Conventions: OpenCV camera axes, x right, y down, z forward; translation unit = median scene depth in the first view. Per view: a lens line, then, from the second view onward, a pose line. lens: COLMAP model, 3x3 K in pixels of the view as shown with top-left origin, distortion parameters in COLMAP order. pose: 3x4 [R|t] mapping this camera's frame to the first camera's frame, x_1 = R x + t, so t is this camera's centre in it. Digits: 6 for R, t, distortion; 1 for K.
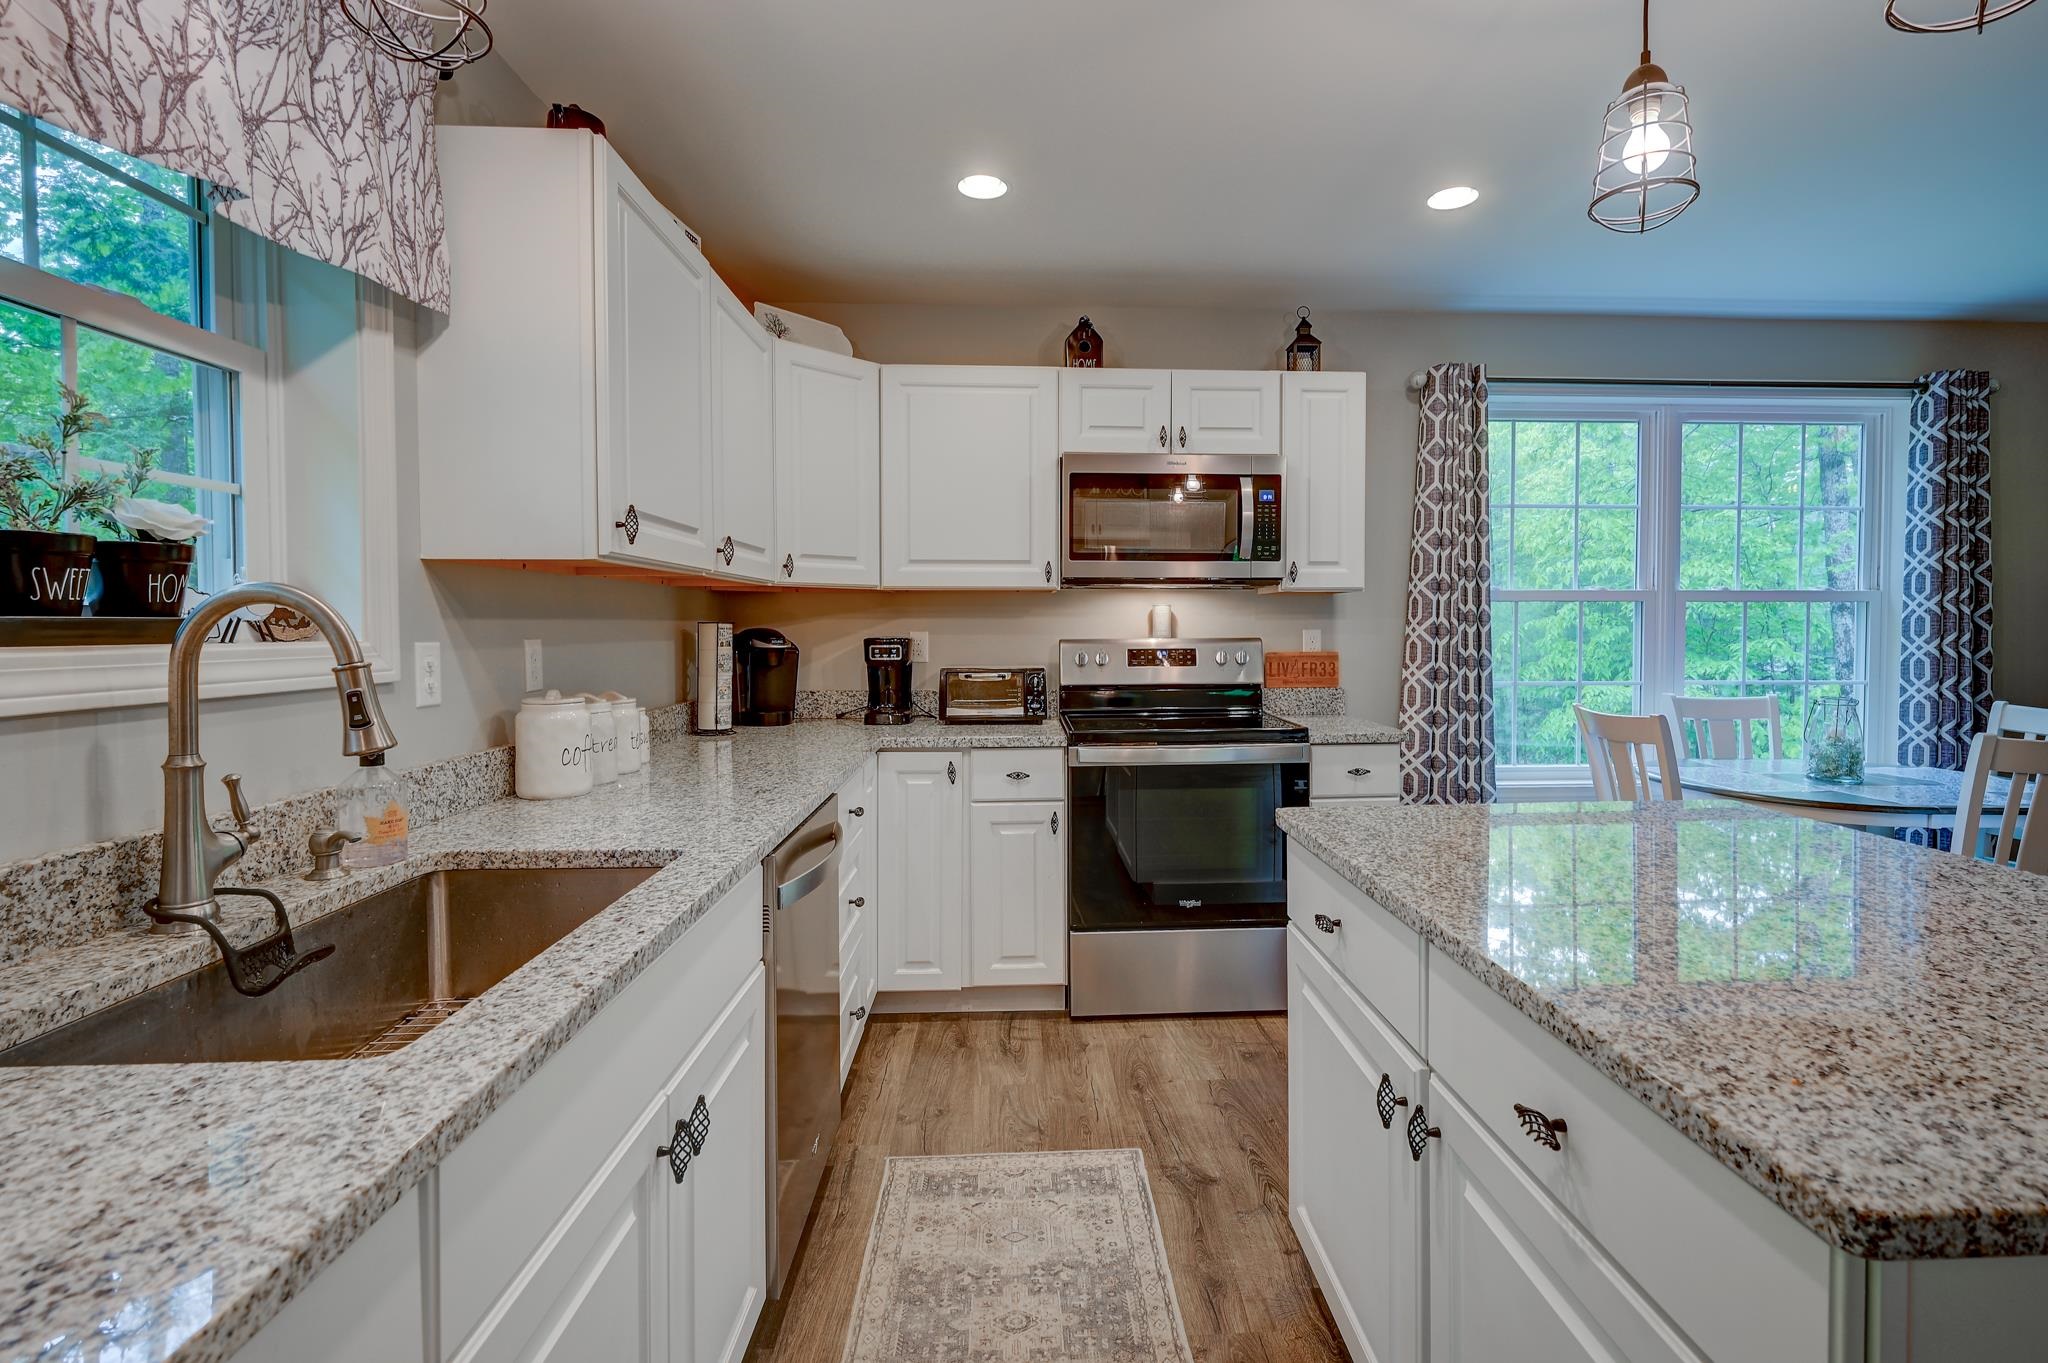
lens RADIAL K [[955.1, 0, 1066.1], [0, 955.1, 650.3], [0, 0, 1]] dist [0.000421, 0.000943]
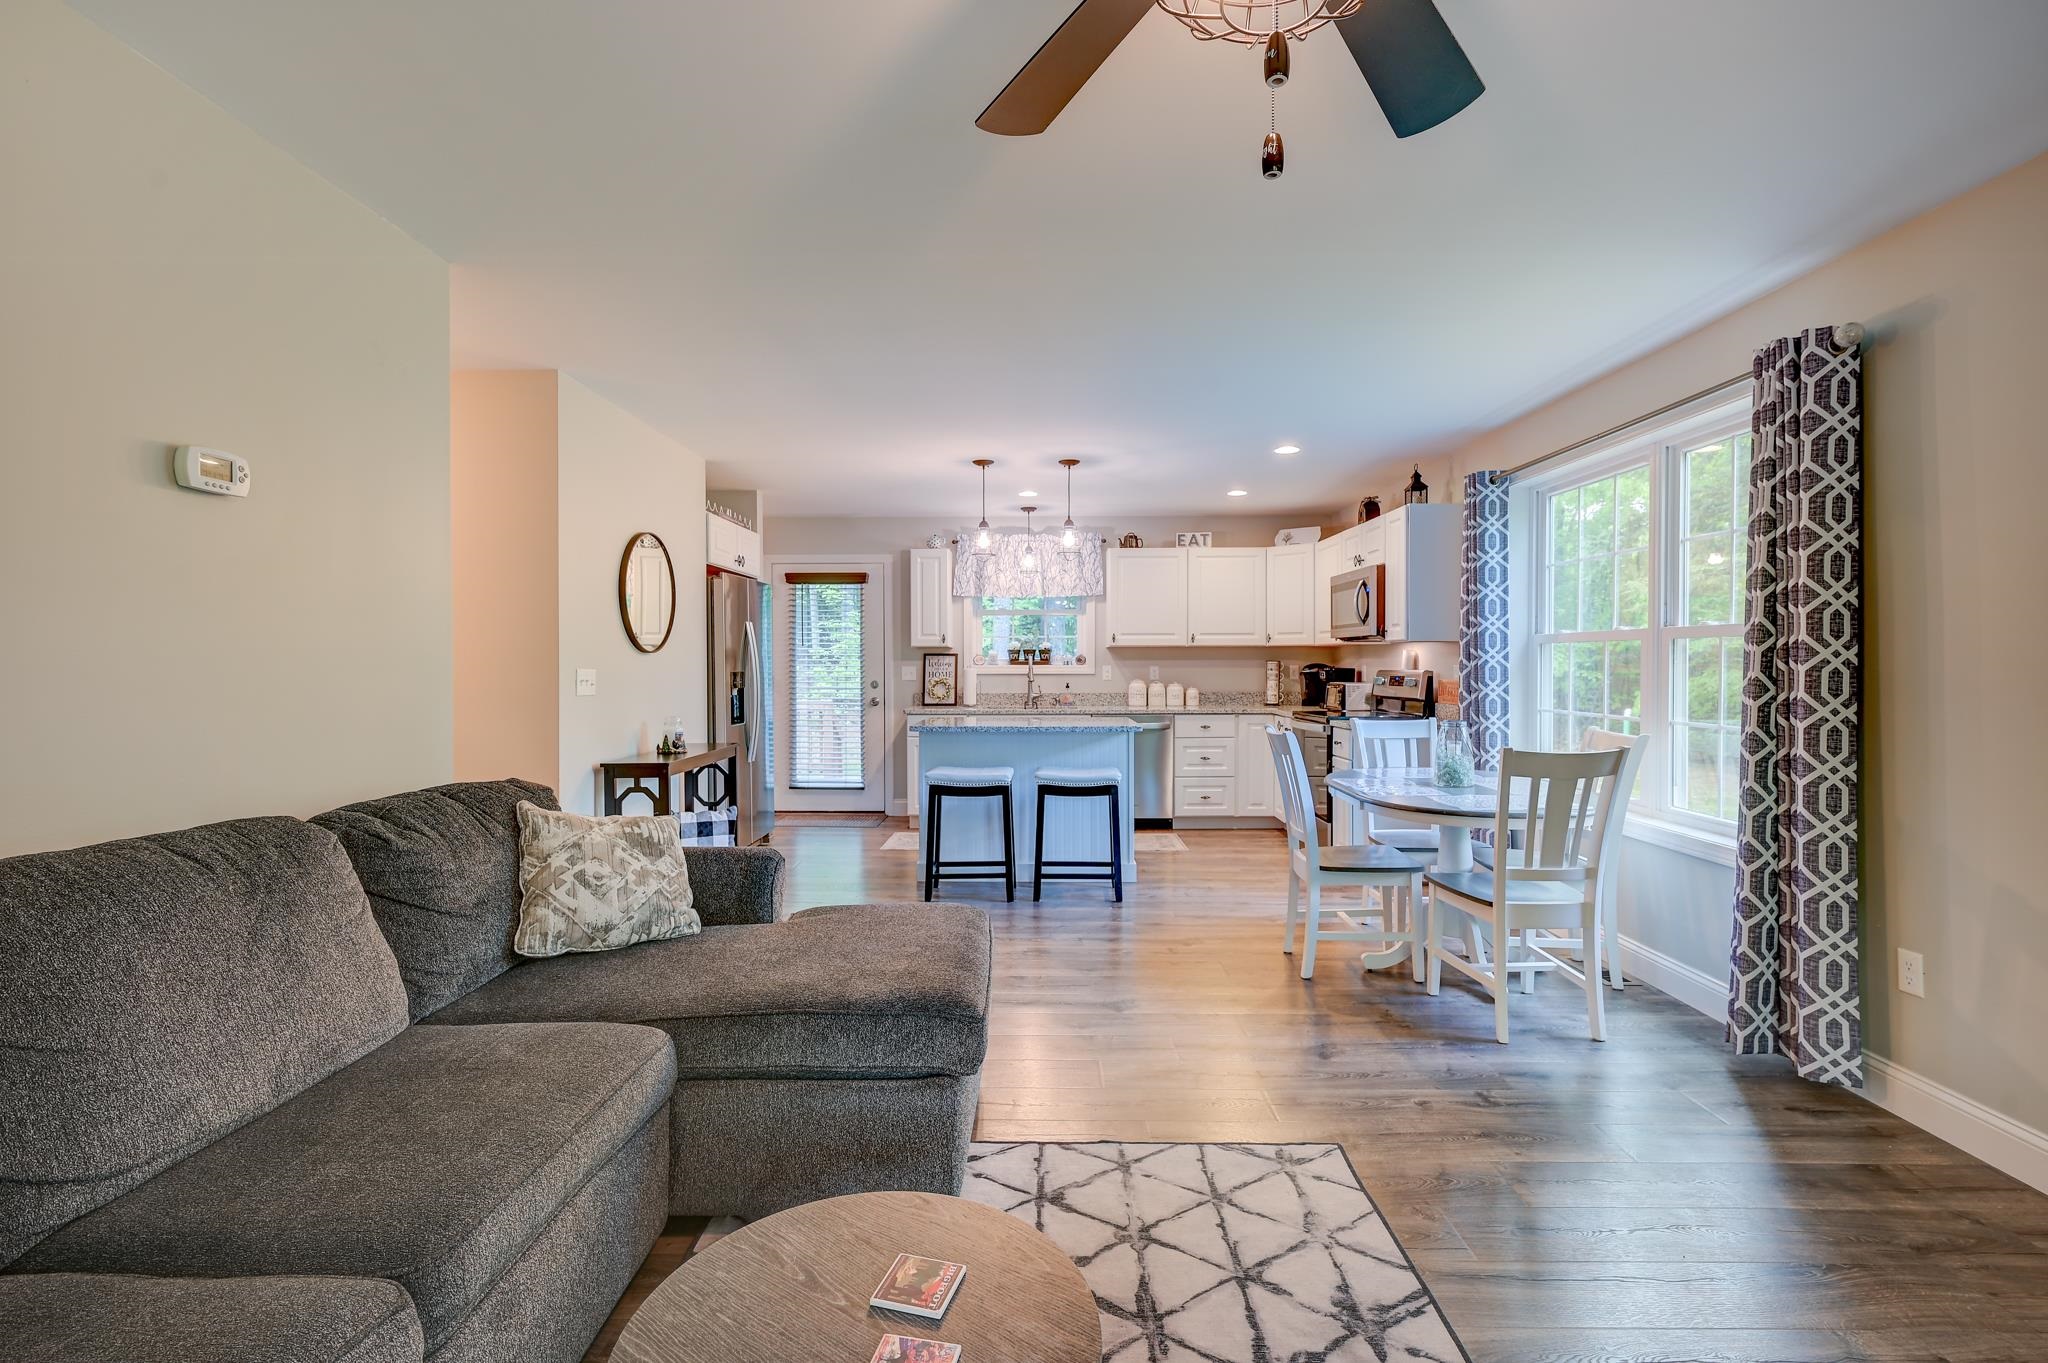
lens RADIAL K [[928.0, 0, 1018.1], [0, 928.0, 672.1], [0, 0, 1]] dist [-0.001413, 0.001873]
pose [[-0.080412, 0.012275, -0.996686, 2.058690], [-0.024182, 0.999606, 0.014261, -0.017619], [0.996468, 0.025249, -0.080084, 0.518139]]
